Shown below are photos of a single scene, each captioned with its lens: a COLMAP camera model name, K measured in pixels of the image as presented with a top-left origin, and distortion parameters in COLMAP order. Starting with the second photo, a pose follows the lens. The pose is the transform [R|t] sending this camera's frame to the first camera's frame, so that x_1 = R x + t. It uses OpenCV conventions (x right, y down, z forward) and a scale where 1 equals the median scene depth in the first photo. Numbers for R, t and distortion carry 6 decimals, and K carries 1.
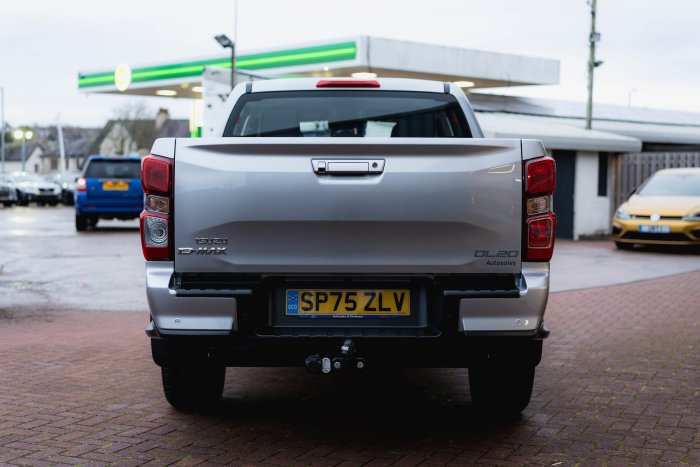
lens RADIAL K [[1092.7, 0, 350.0], [0, 1092.7, 233.5], [0, 0, 1]] dist [0.010831, -0.053217]
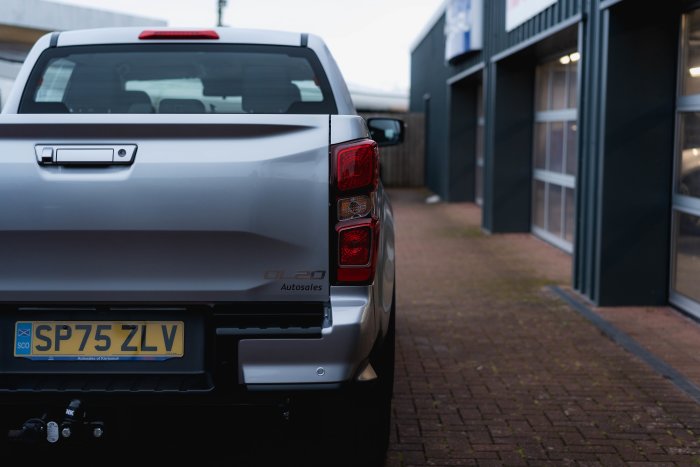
lens RADIAL K [[1092.7, 0, 350.0], [0, 1092.7, 233.5], [0, 0, 1]] dist [0.010831, -0.053217]
pose [[0.999909, -0.002421, -0.013293, 0.178771], [0.003084, 0.998737, 0.050154, -0.044478], [0.013154, -0.050191, 0.998653, 0.279181]]
